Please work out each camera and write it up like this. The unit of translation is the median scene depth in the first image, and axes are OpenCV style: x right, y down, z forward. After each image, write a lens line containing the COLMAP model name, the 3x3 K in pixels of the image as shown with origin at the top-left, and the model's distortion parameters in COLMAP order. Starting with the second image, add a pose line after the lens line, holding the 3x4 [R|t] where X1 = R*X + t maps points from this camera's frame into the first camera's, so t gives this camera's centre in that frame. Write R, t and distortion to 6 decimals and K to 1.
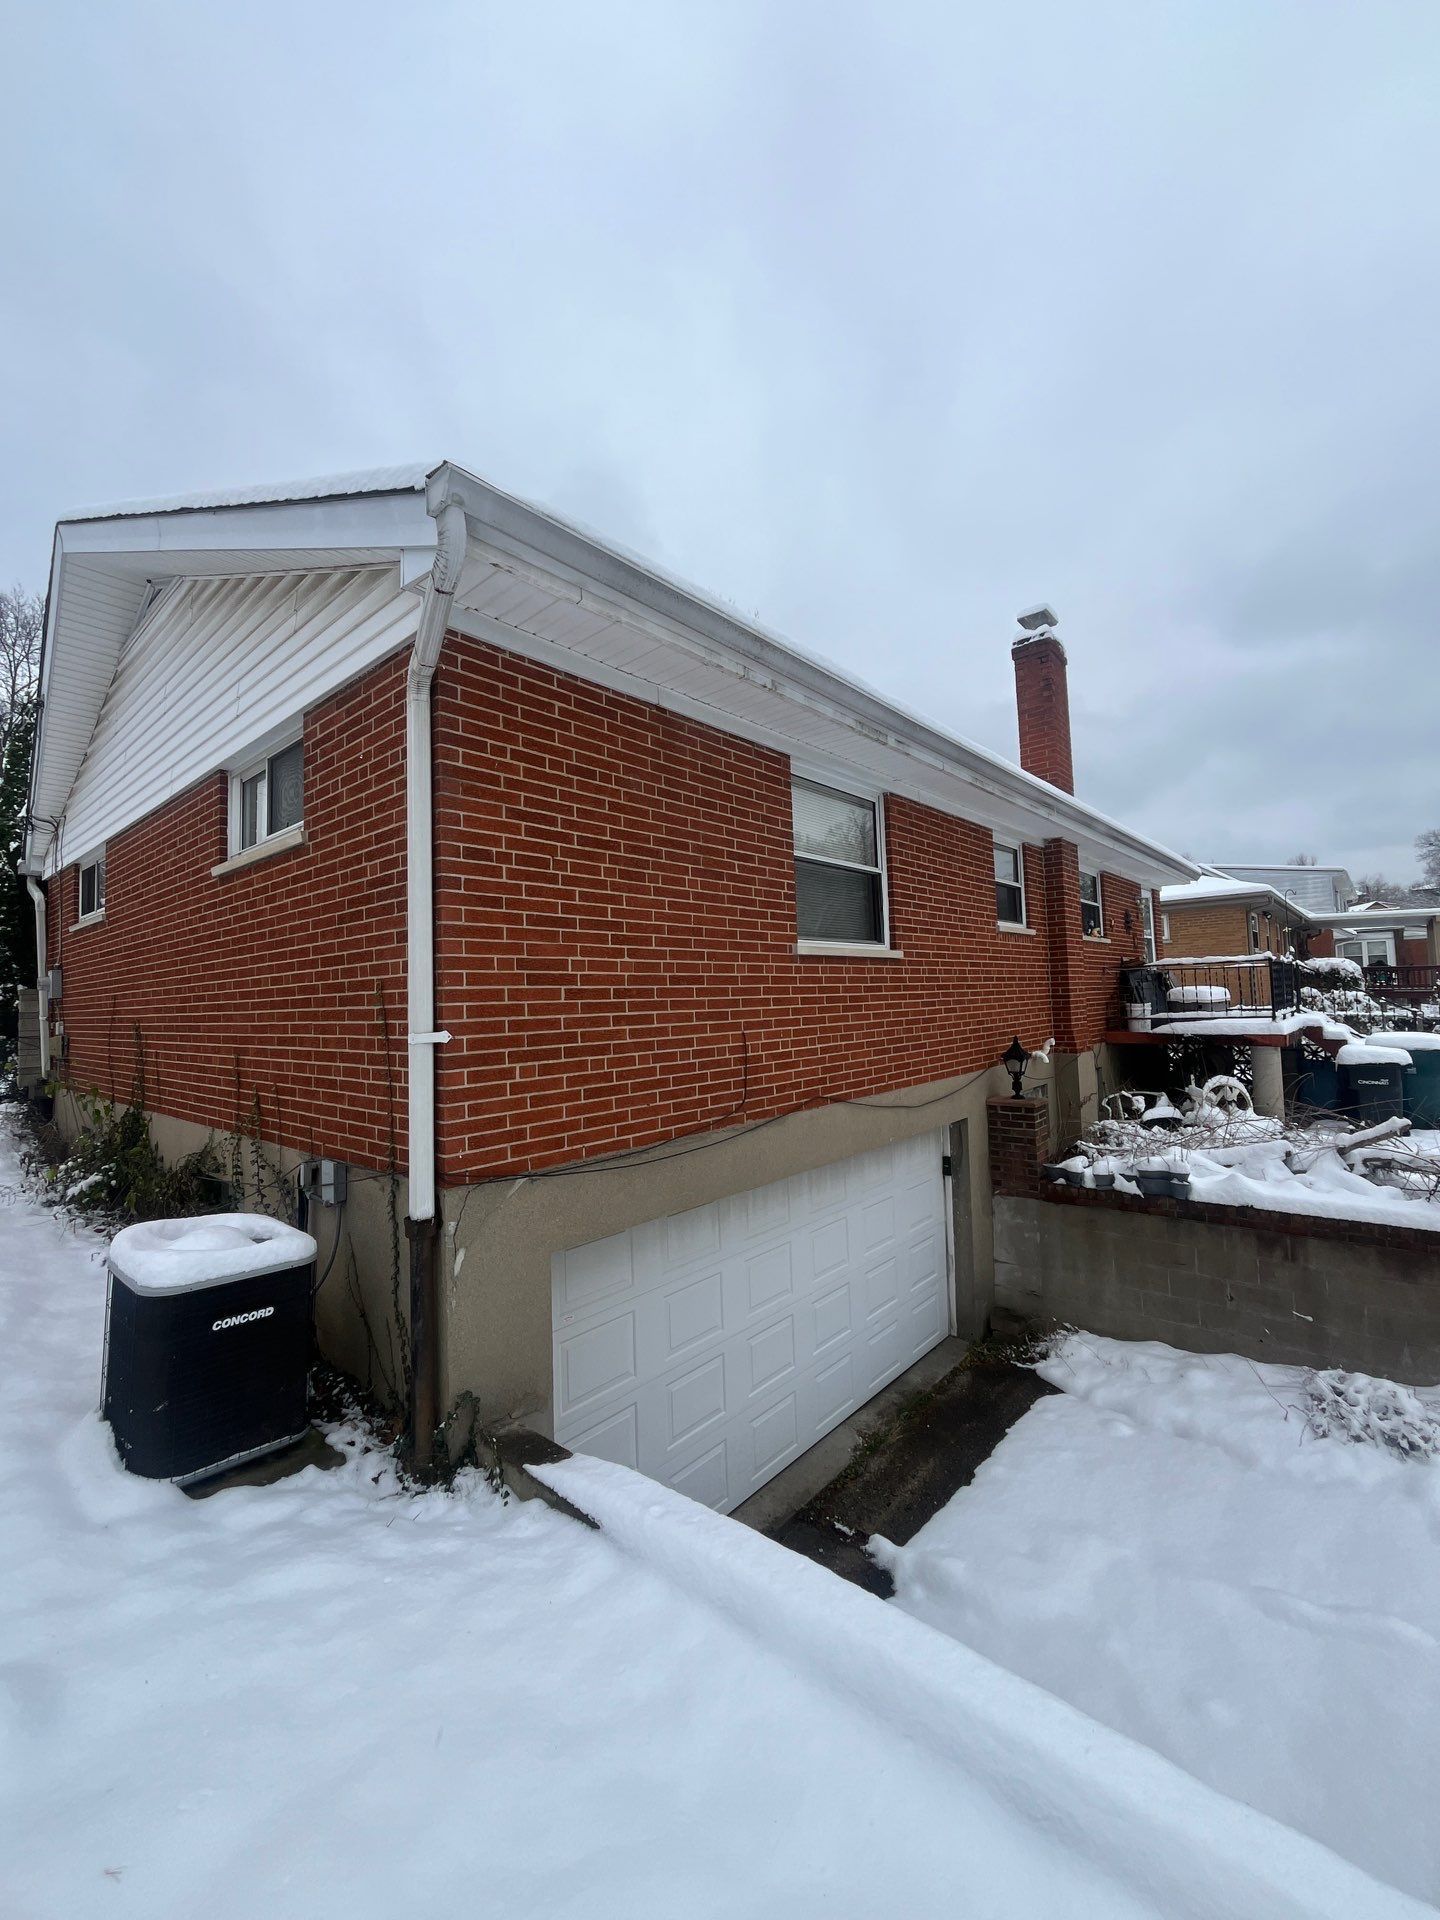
lens RADIAL K [[774.0, 0, 716.5], [0, 774.0, 971.1], [0, 0, 1]] dist [0.001863, 0.000245]
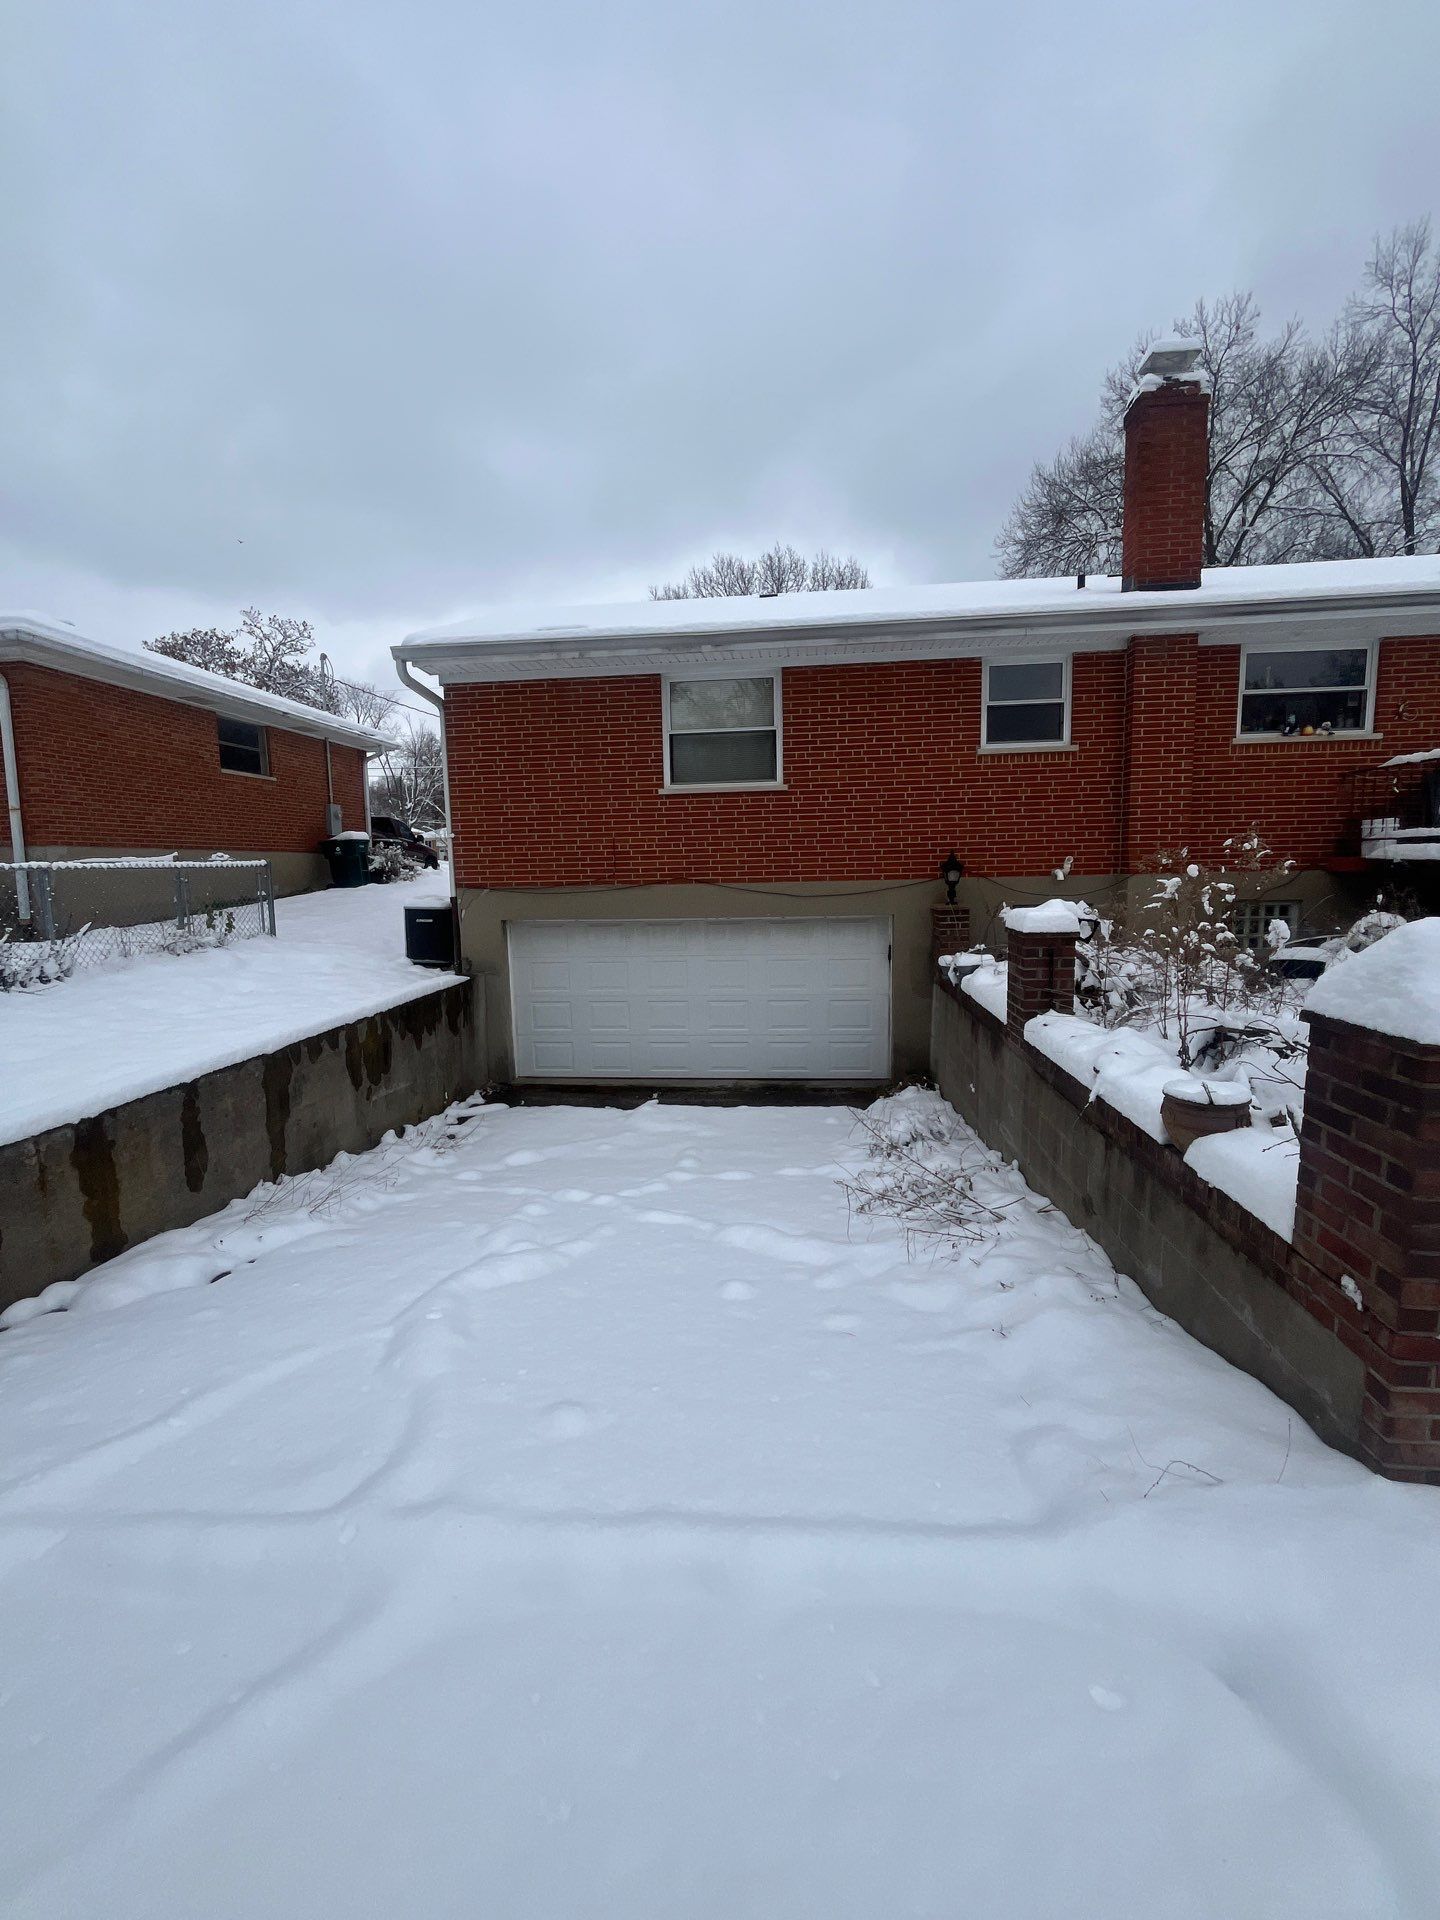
lens RADIAL K [[774.0, 0, 711.0], [0, 774.0, 963.4], [0, 0, 1]] dist [0.001863, 0.000245]
pose [[0.585086, 0.125981, -0.801126, 1.546410], [0.034521, 0.983096, 0.179808, 0.041096], [0.810236, -0.132858, 0.570847, 0.043062]]
